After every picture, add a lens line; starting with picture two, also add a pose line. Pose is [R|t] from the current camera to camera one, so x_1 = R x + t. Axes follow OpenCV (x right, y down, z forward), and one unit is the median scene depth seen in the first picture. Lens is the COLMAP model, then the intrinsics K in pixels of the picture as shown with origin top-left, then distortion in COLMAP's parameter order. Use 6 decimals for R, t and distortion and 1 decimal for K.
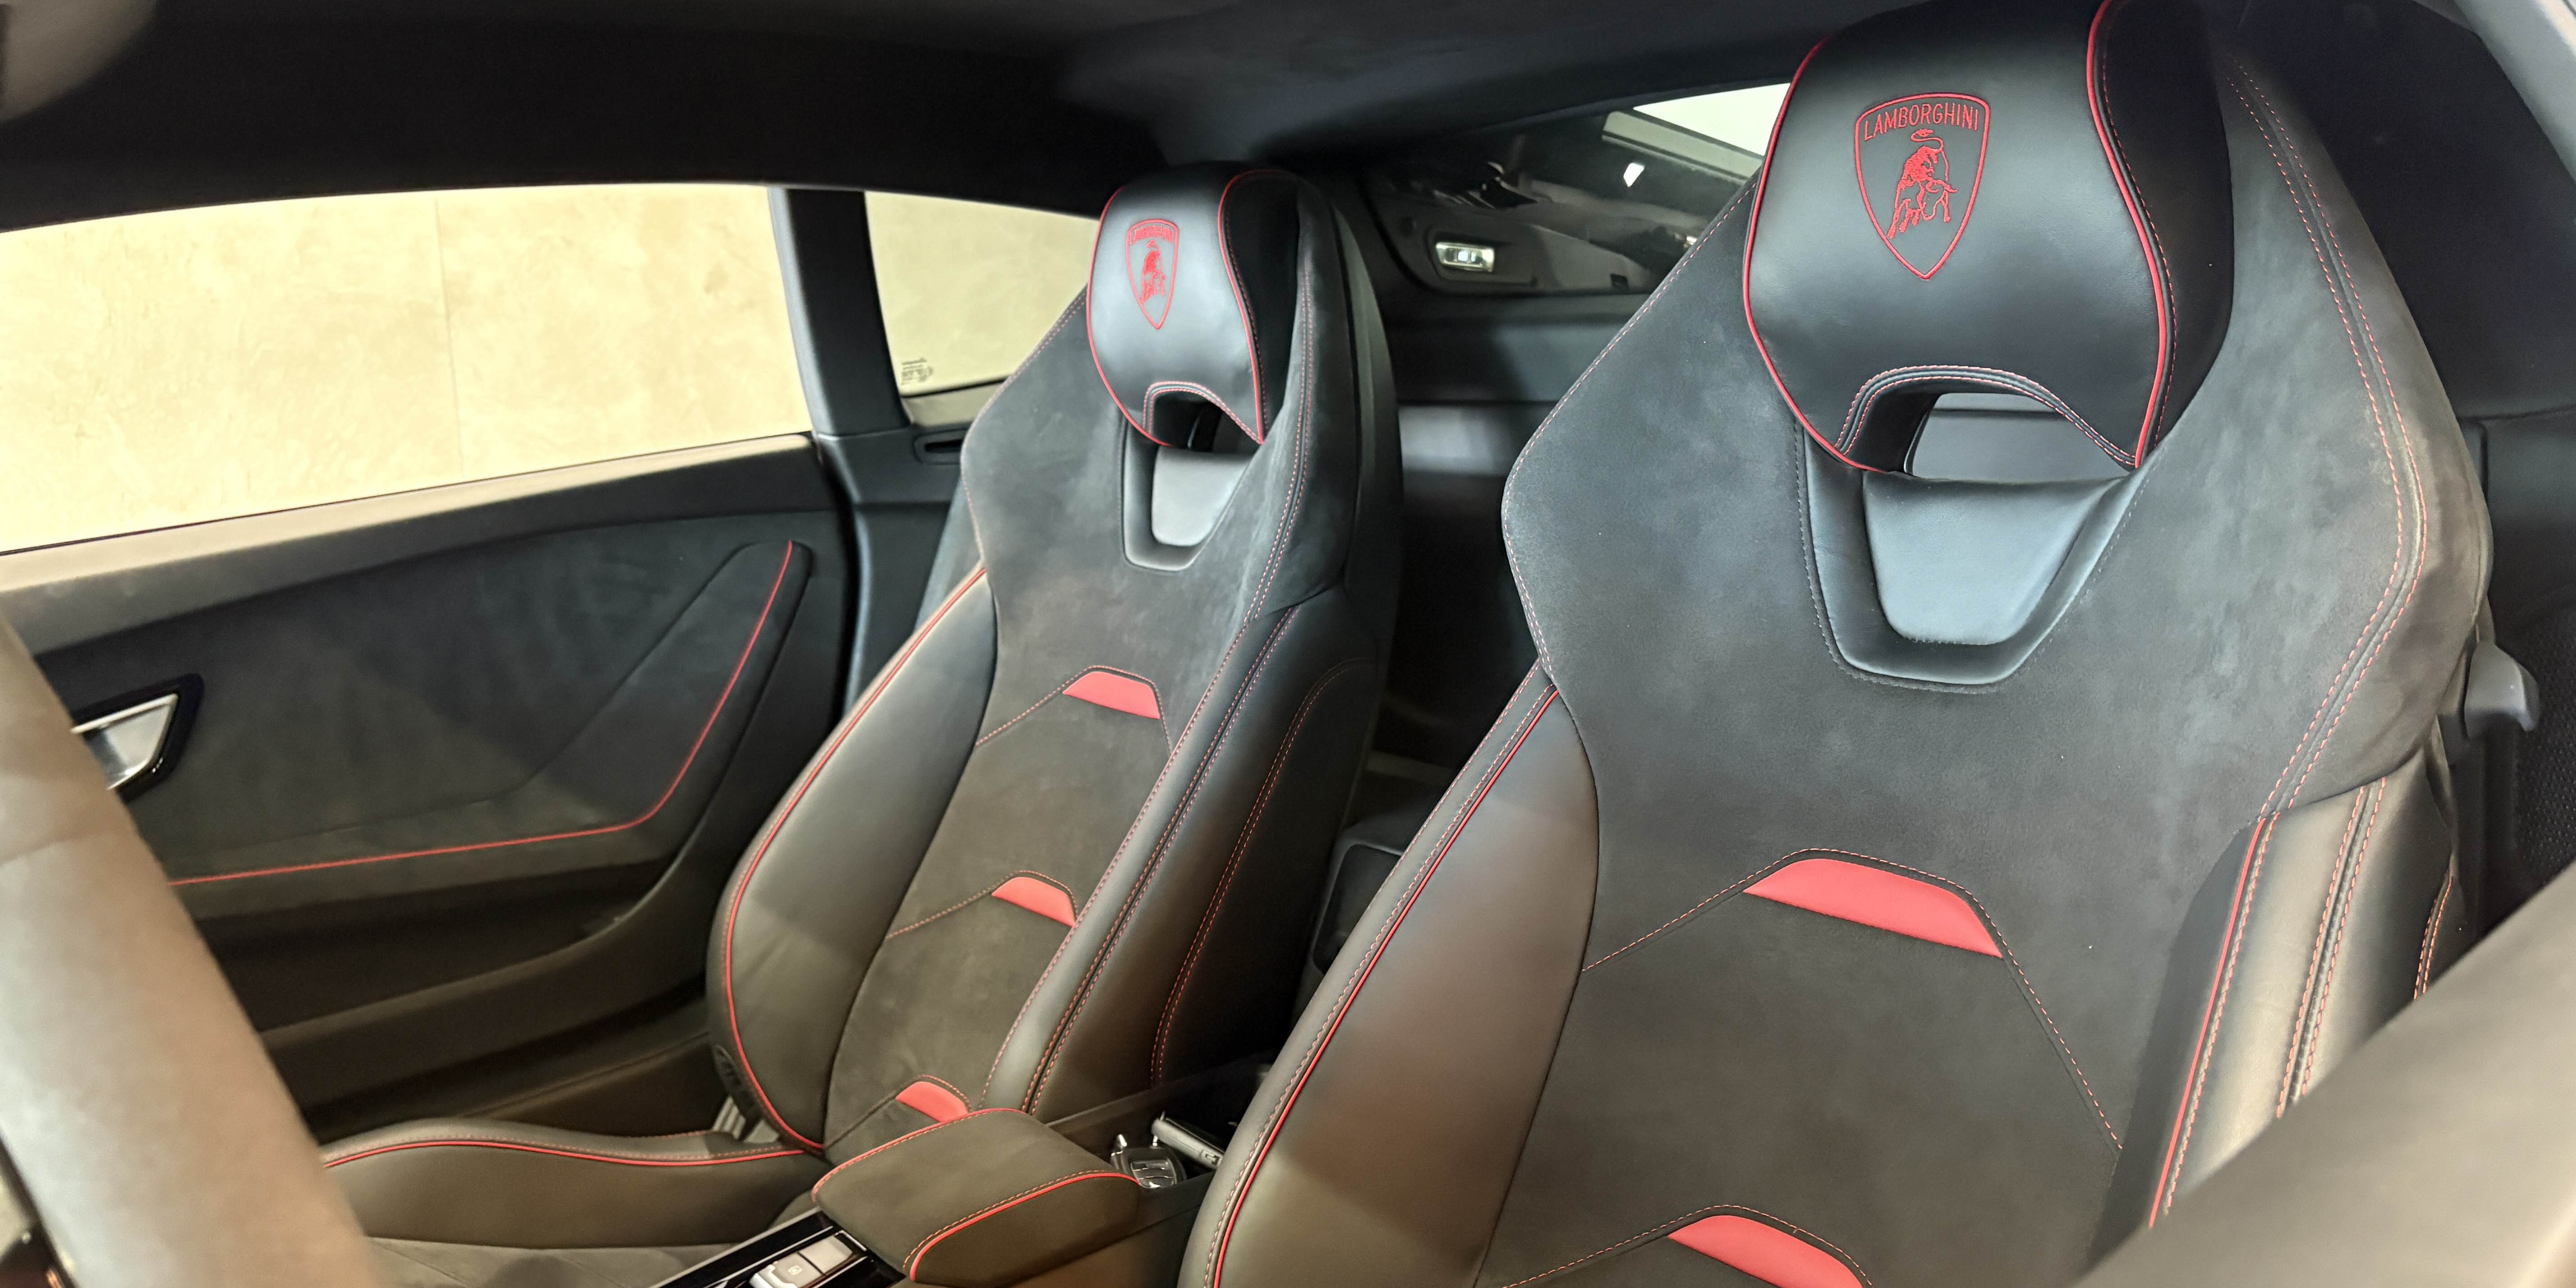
lens RADIAL K [[1953.1, 0, 1286.5], [0, 1953.1, 656.1], [0, 0, 1]] dist [0.038544, -0.041188]
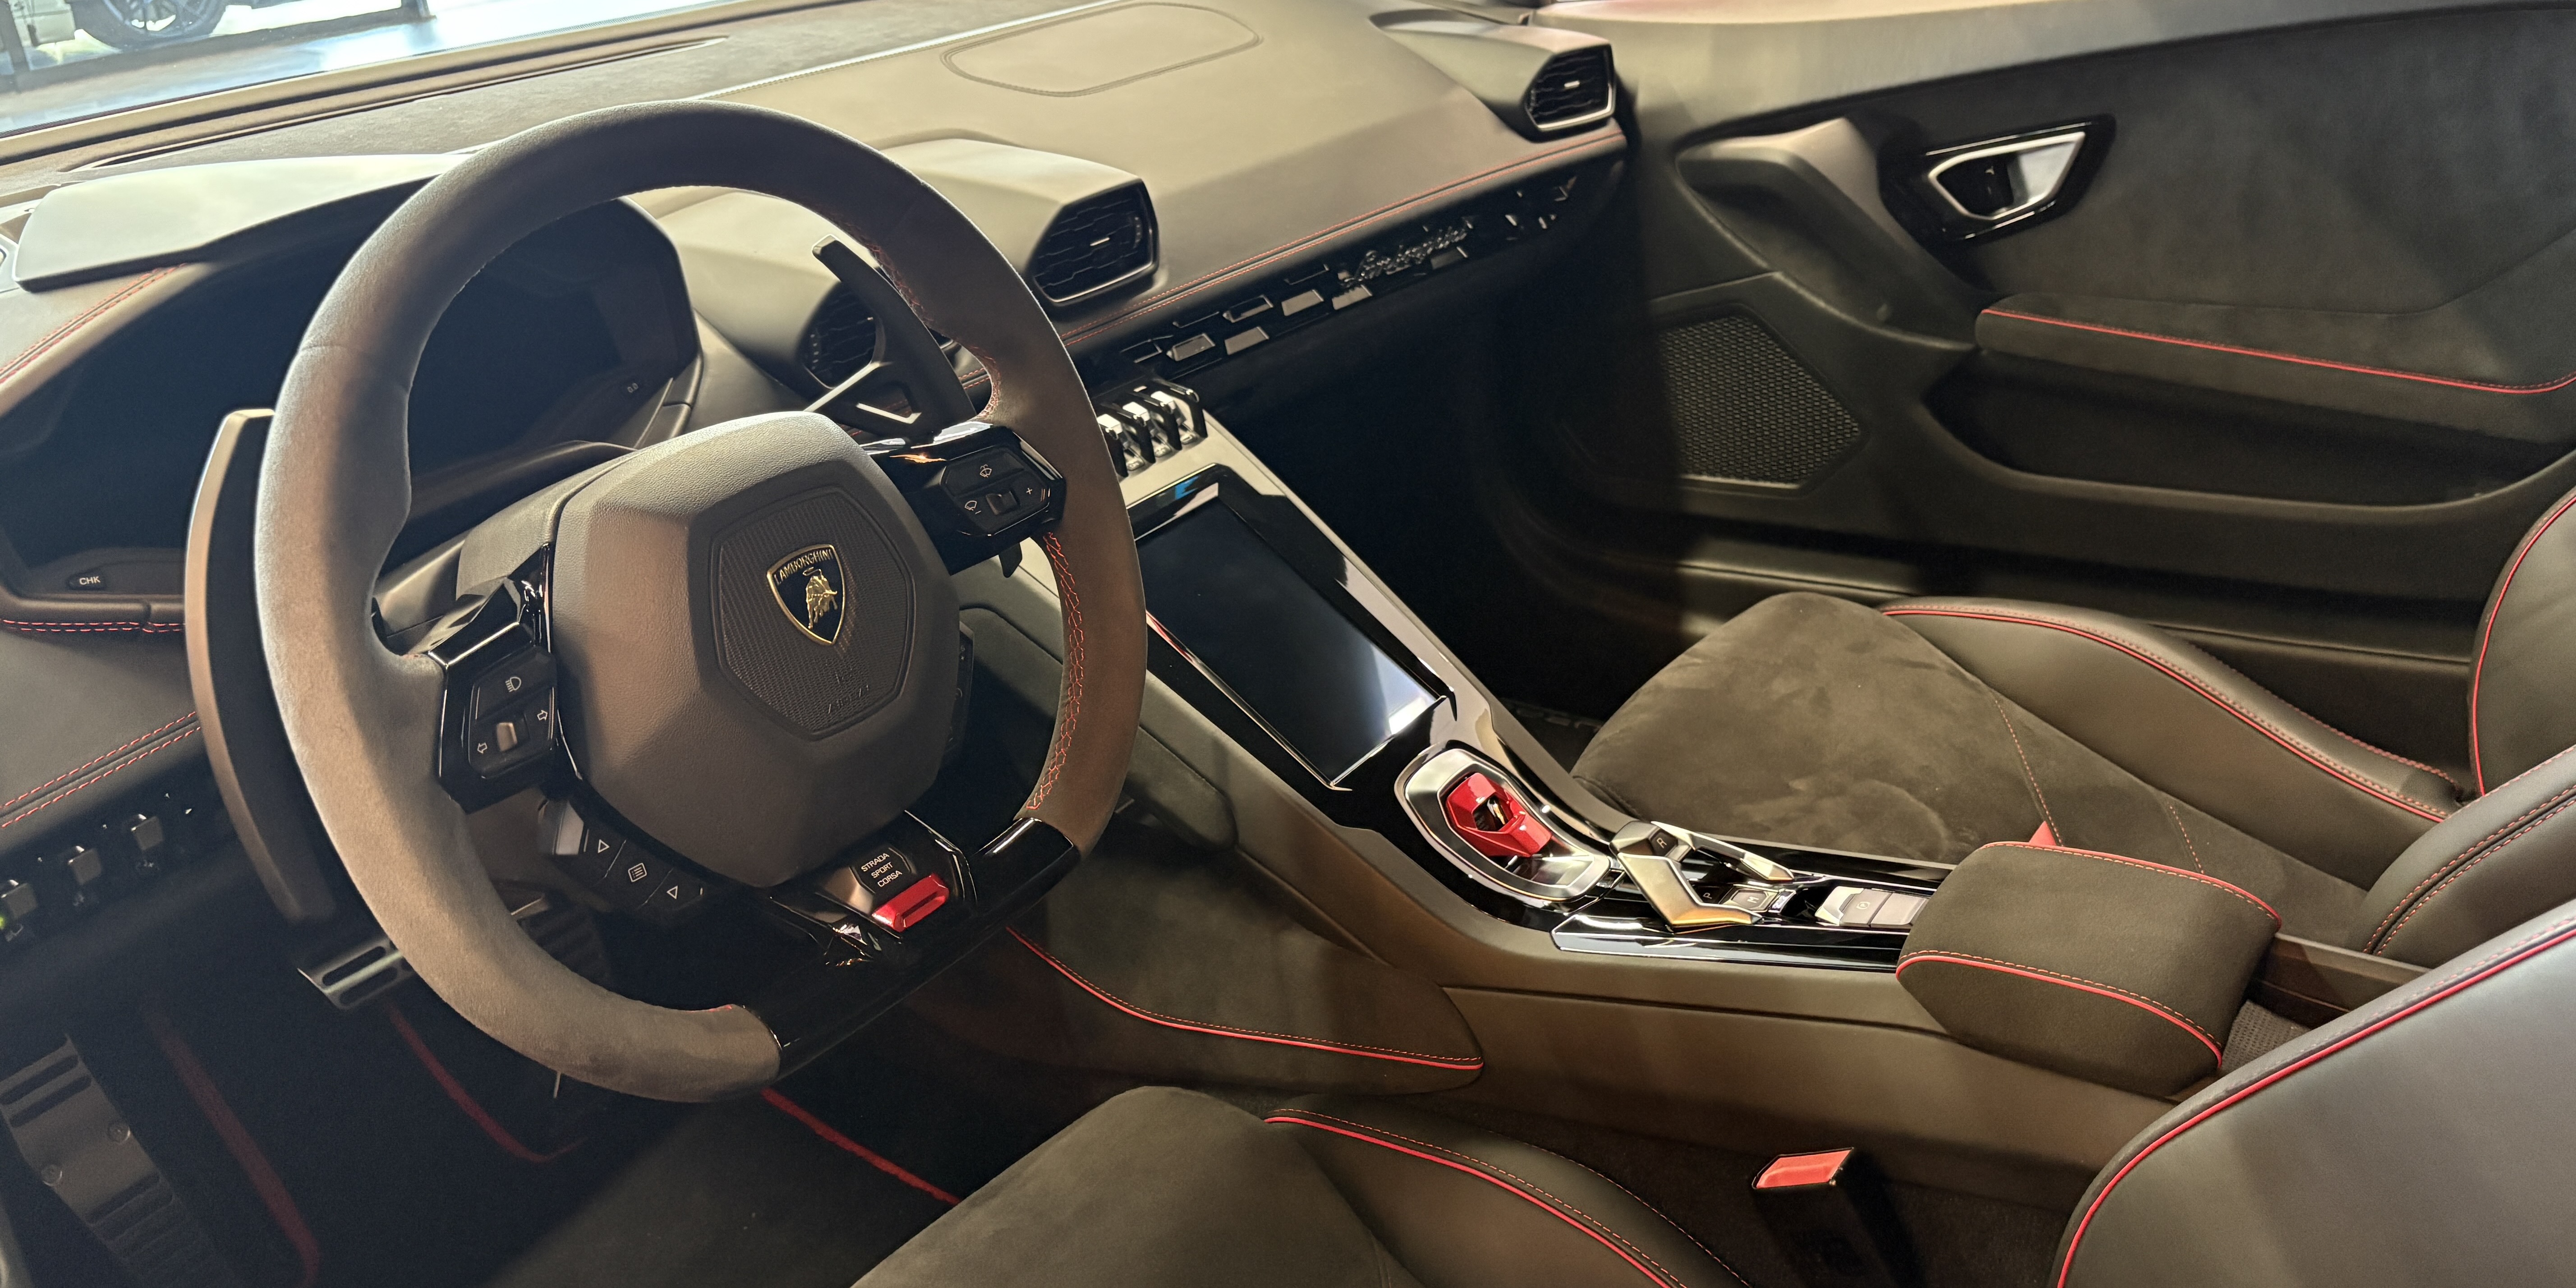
lens RADIAL K [[1953.1, 0, 1281.4], [0, 1953.1, 626.6], [0, 0, 1]] dist [0.038544, -0.041188]
pose [[0.292001, 0.407847, -0.865099, 0.375622], [-0.104608, 0.912713, 0.394985, -0.135267], [0.950680, -0.024840, 0.309177, 0.377180]]
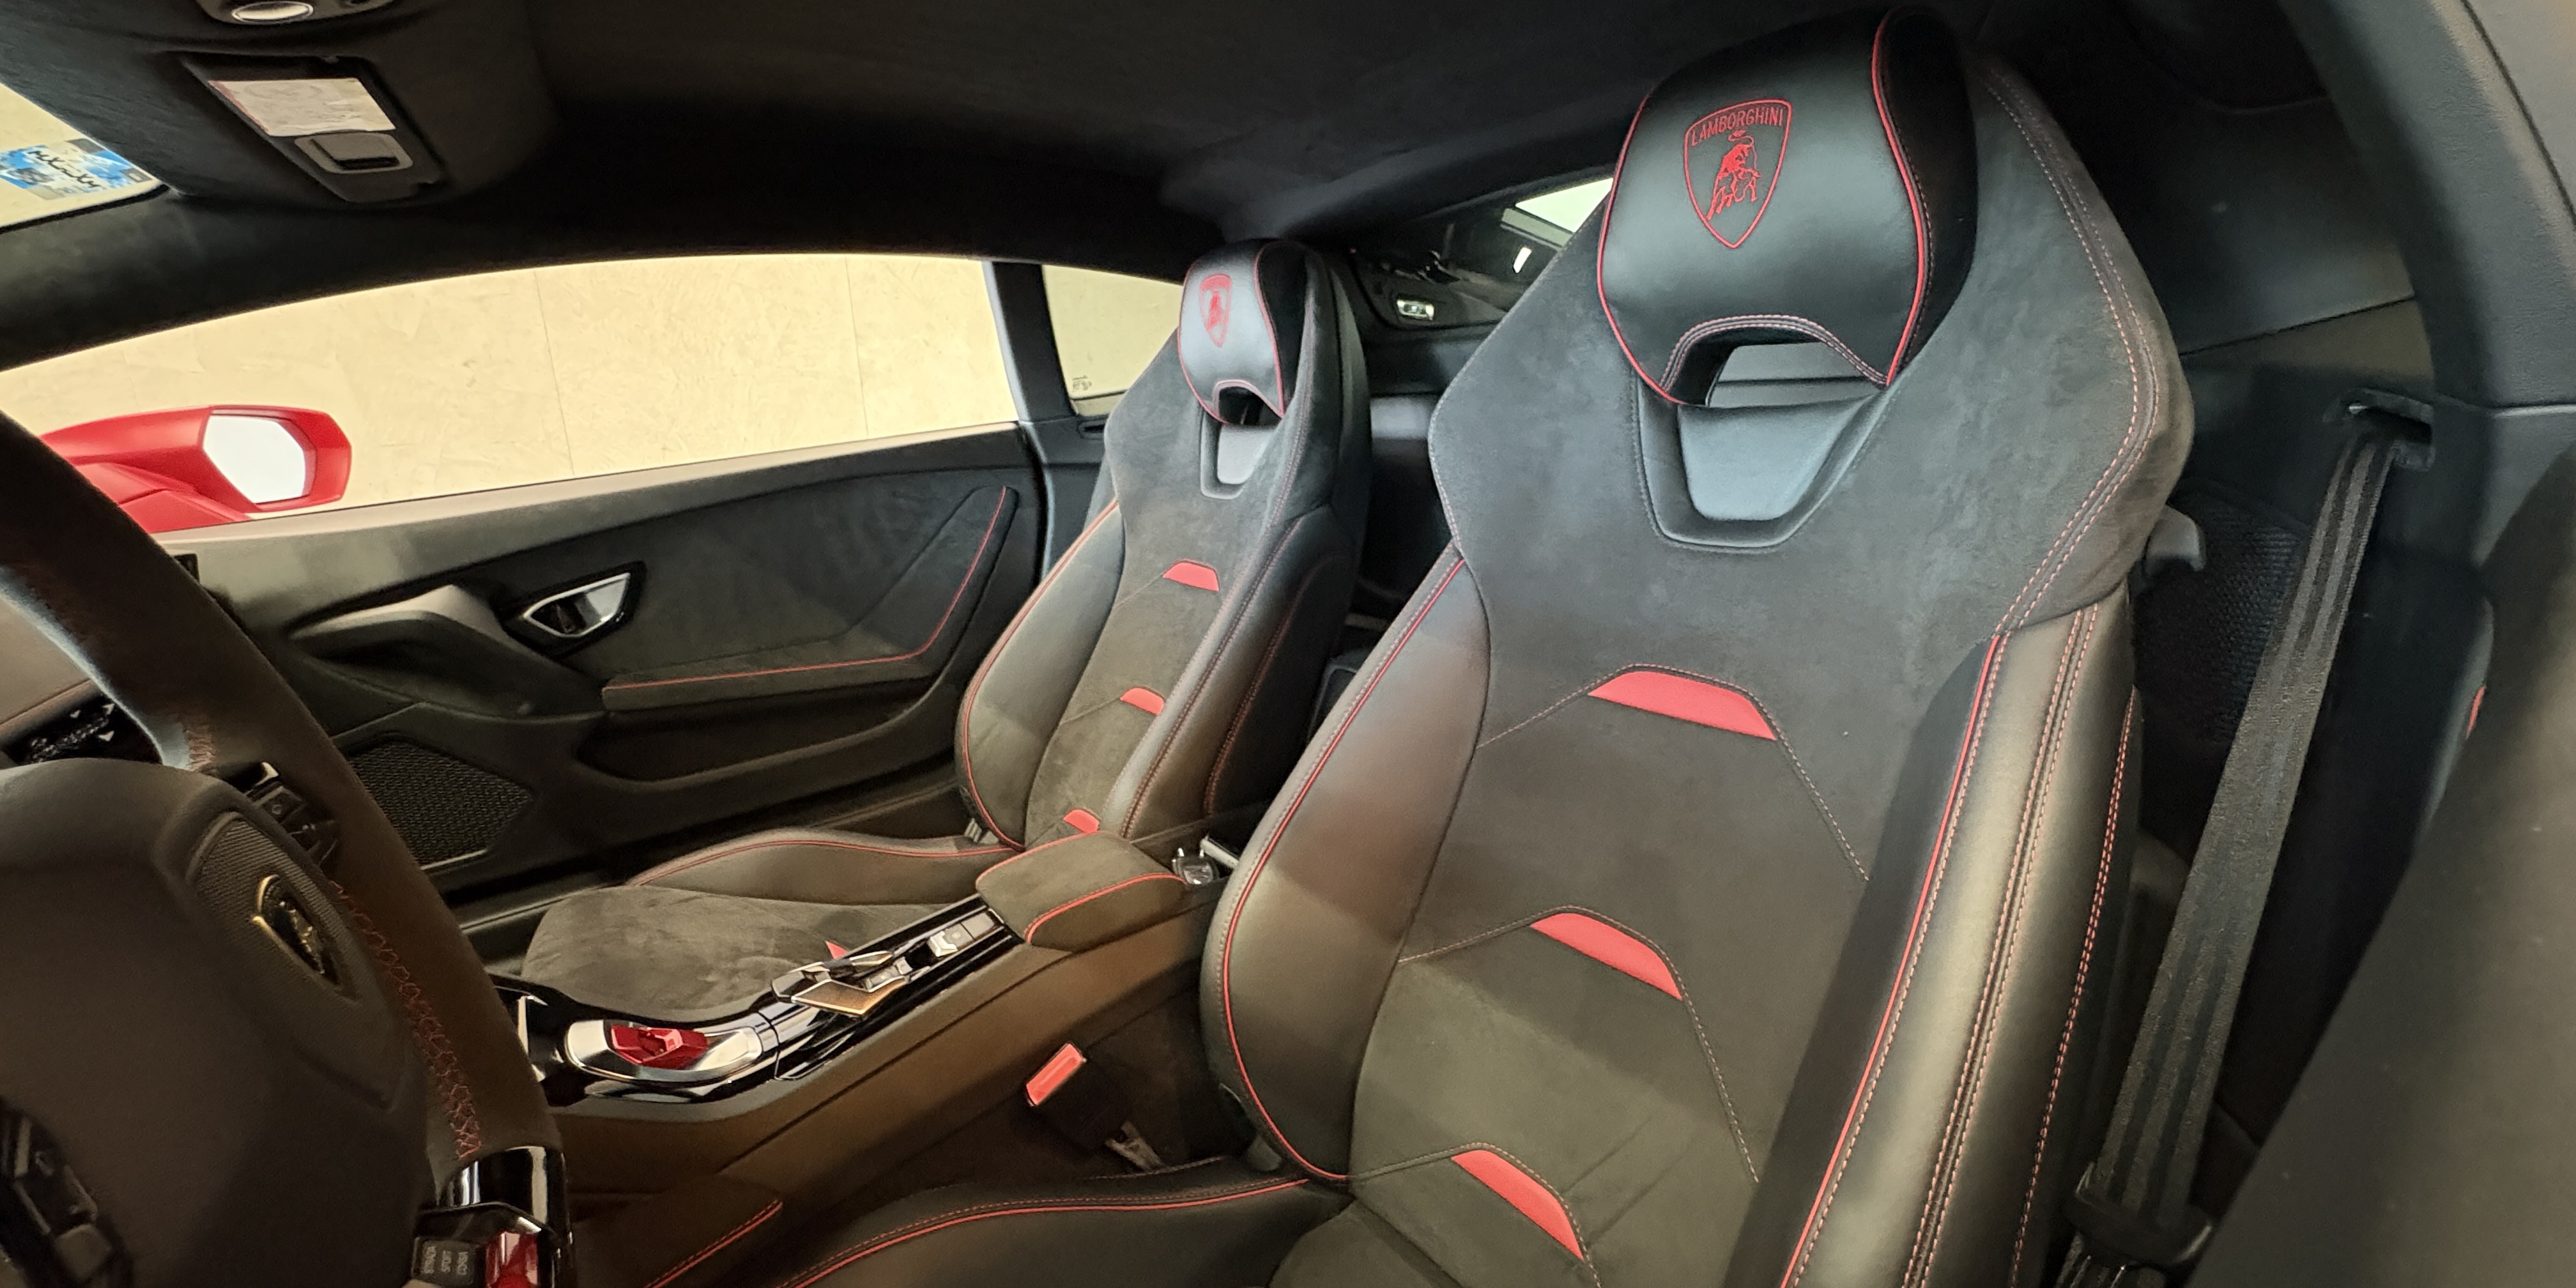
lens RADIAL K [[1026.1, 0, 1302.0], [0, 1026.1, 655.8], [0, 0, 1]] dist [-0.002205, 0.000145]
pose [[0.999595, 0.007430, -0.027463, 0.034377], [-0.005459, 0.997449, 0.071169, 0.031711], [0.027921, -0.070991, 0.997086, 0.194360]]
